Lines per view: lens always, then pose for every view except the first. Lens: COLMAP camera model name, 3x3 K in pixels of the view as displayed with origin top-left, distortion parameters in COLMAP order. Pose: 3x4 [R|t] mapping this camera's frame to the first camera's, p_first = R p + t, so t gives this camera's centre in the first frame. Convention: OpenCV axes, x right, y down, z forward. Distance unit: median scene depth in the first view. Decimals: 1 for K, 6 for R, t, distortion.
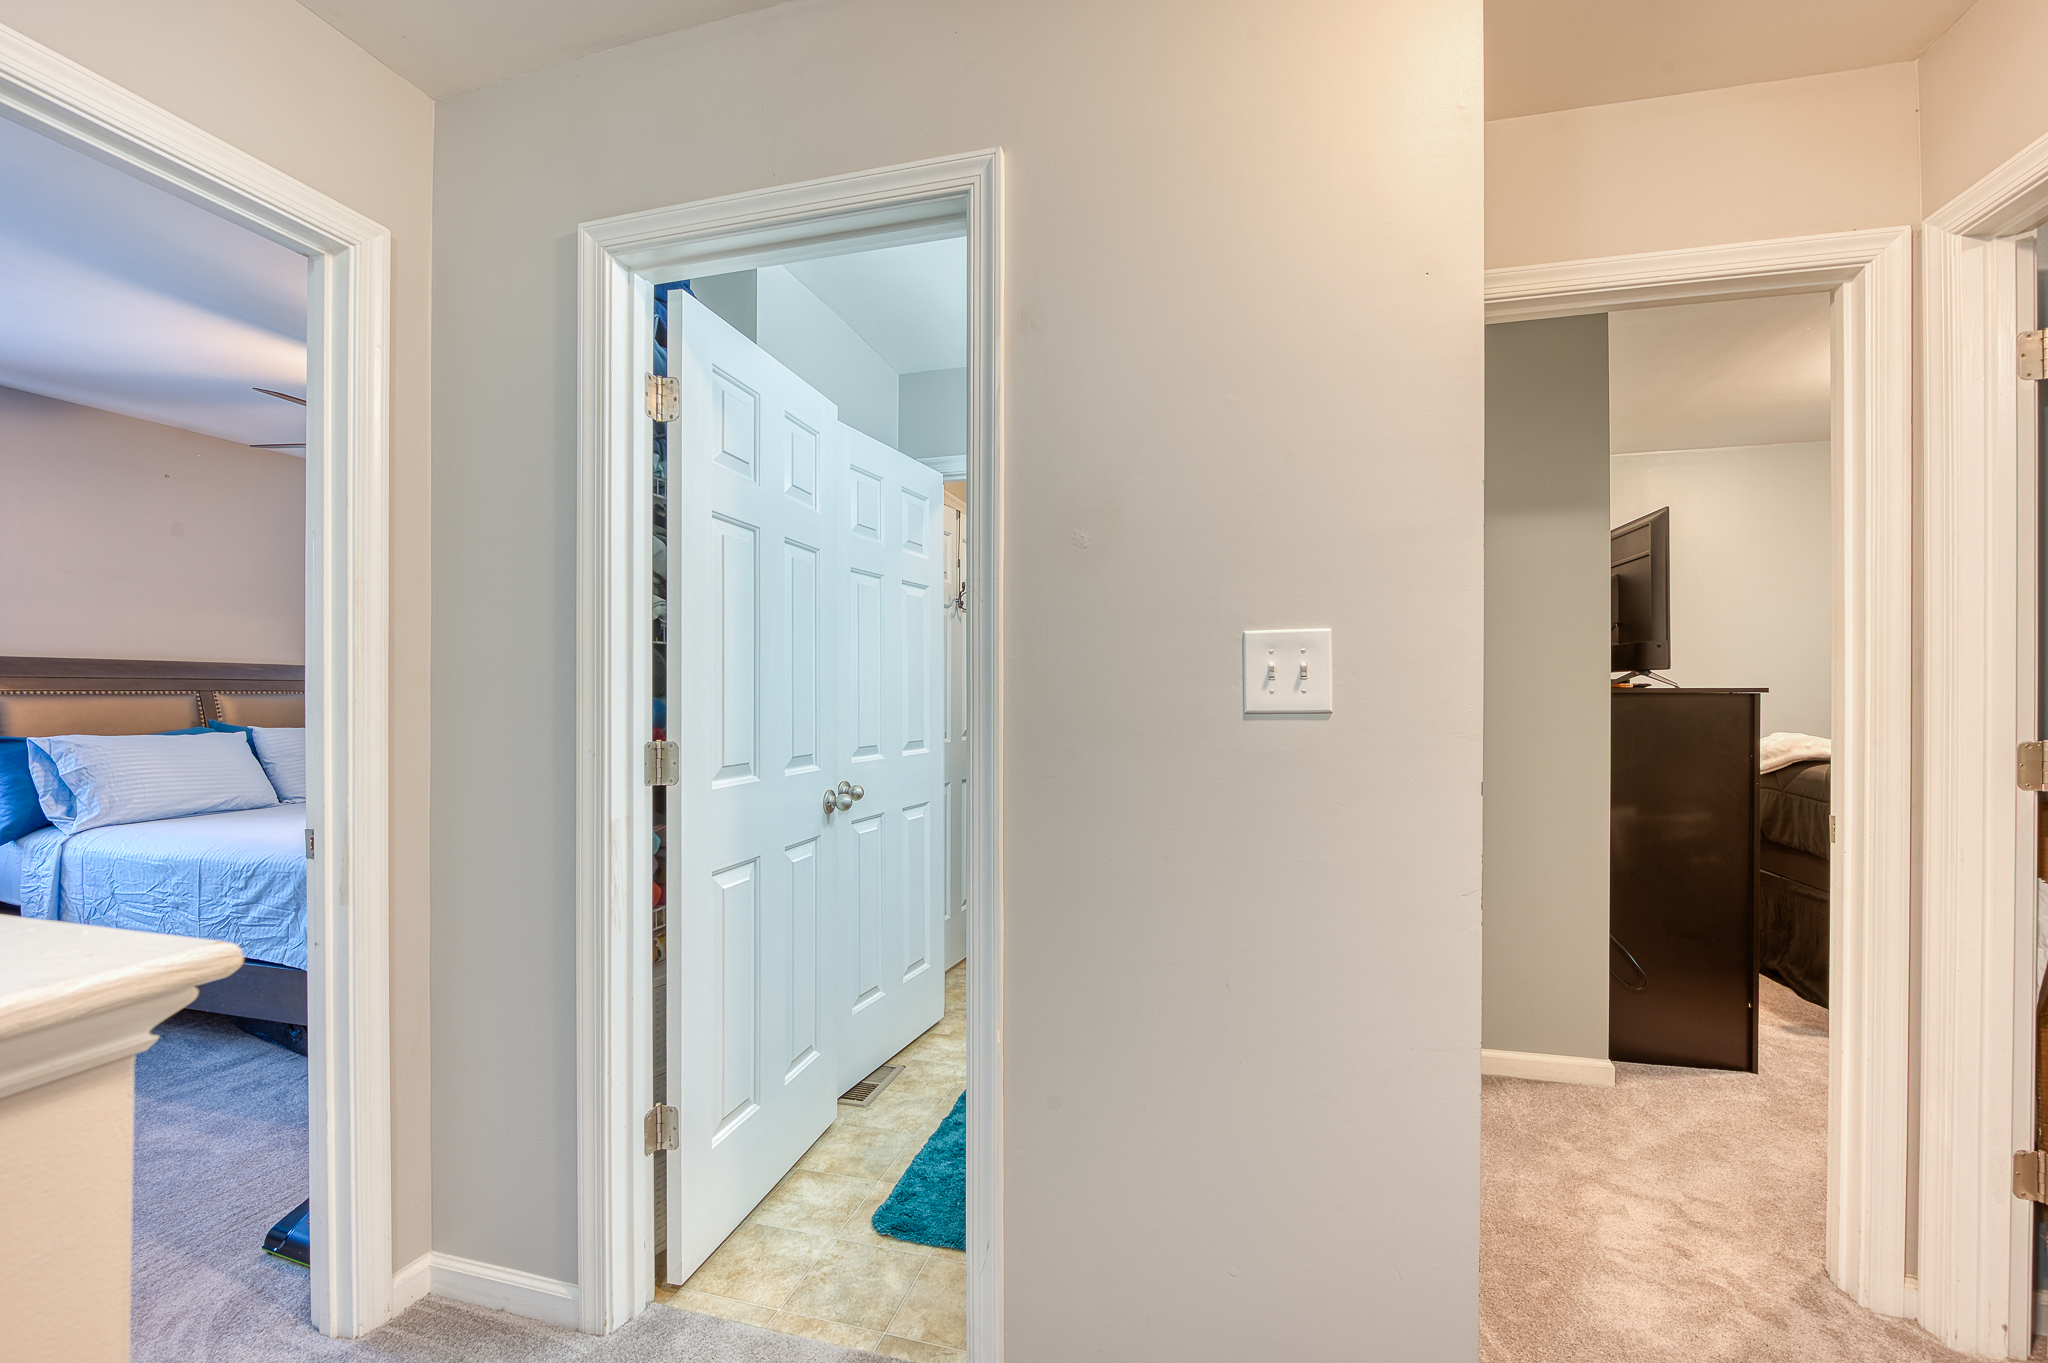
lens RADIAL K [[836.3, 0, 1023.5], [0, 836.3, 694.9], [0, 0, 1]] dist [-0.019299, -0.000731]
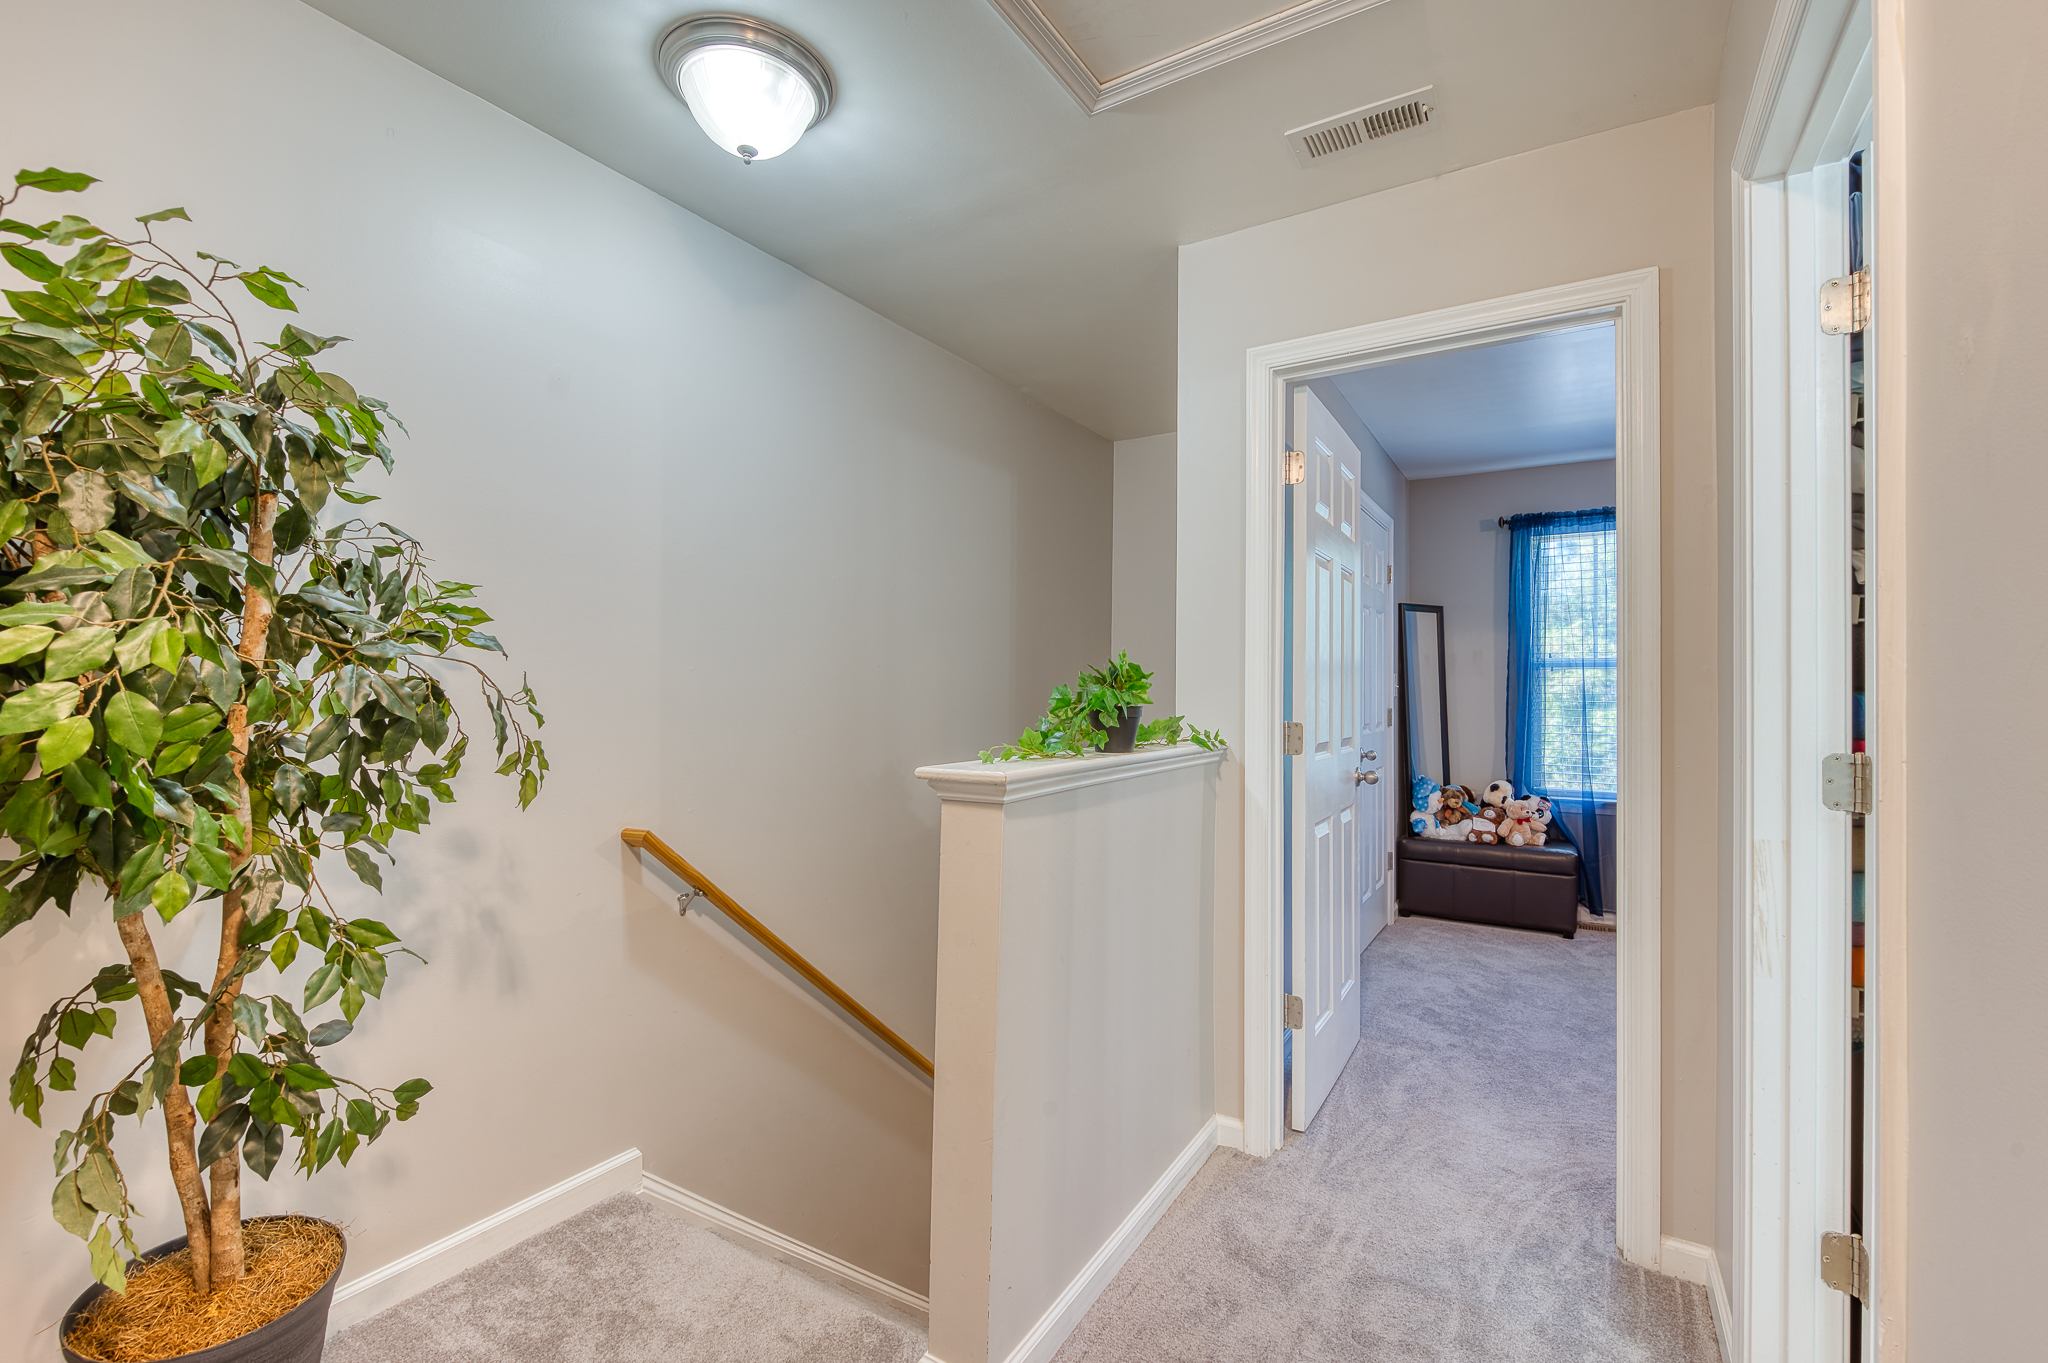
lens RADIAL K [[877.8, 0, 1024.0], [0, 877.8, 681.5], [0, 0, 1]] dist [-0.002484, -0.000127]
pose [[-0.294578, -0.013430, -0.955533, 0.318357], [-0.002059, 0.999908, -0.013419, 0.001191], [0.955625, -0.001986, -0.294578, 0.298623]]
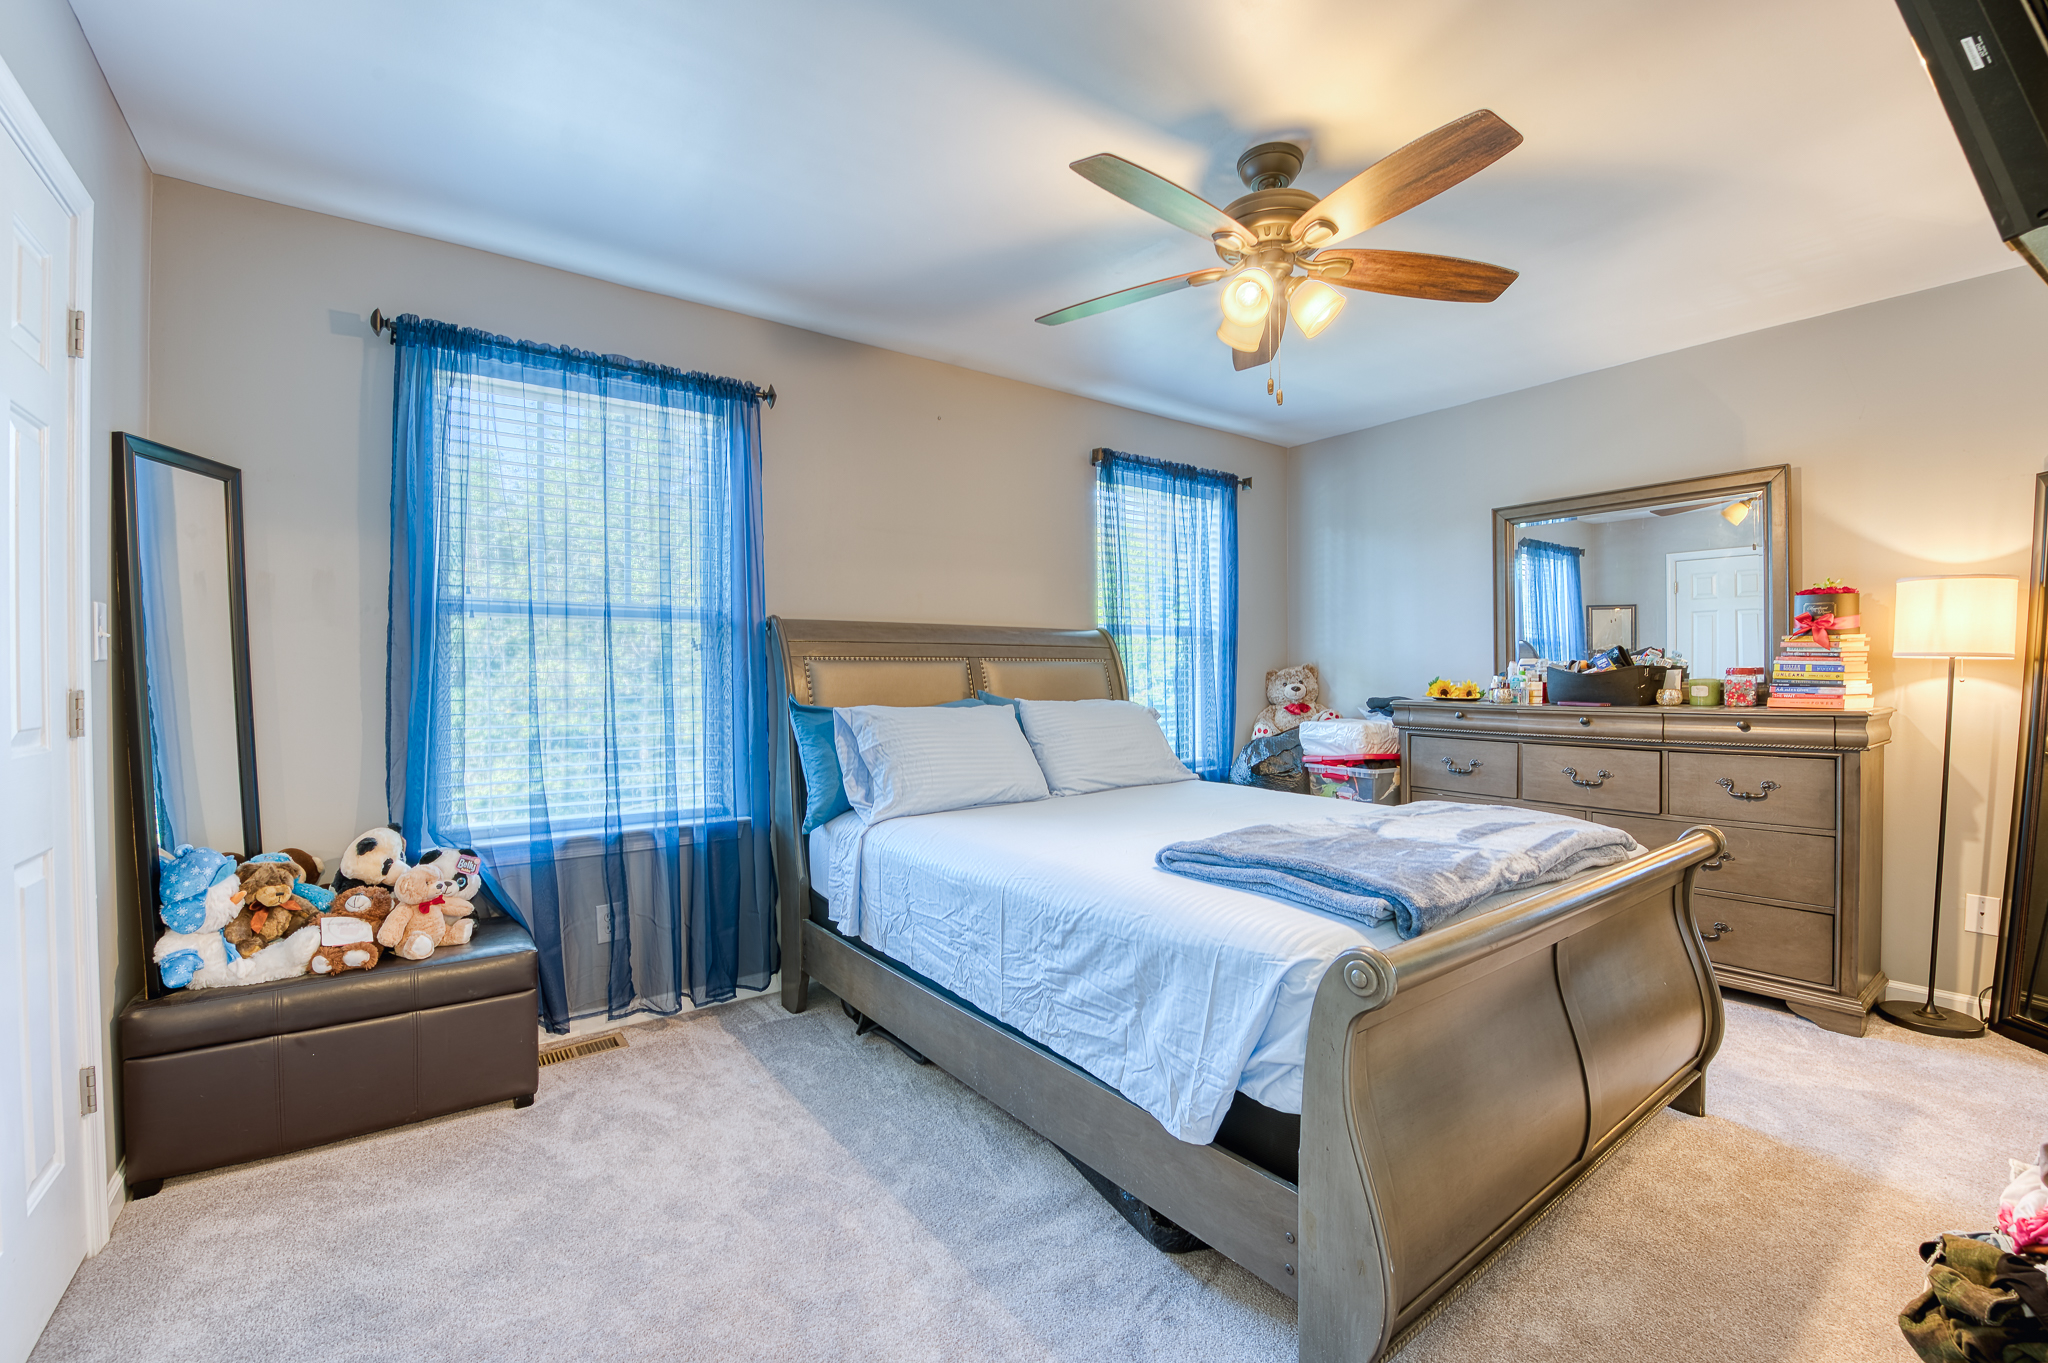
lens RADIAL K [[866.0, 0, 1028.9], [0, 866.0, 685.3], [0, 0, 1]] dist [-0.026329, -0.000095]
pose [[0.783682, 0.005054, -0.621141, -0.503491], [0.002730, 0.999929, 0.011579, 0.019025], [0.621156, -0.010770, 0.783613, 0.415638]]
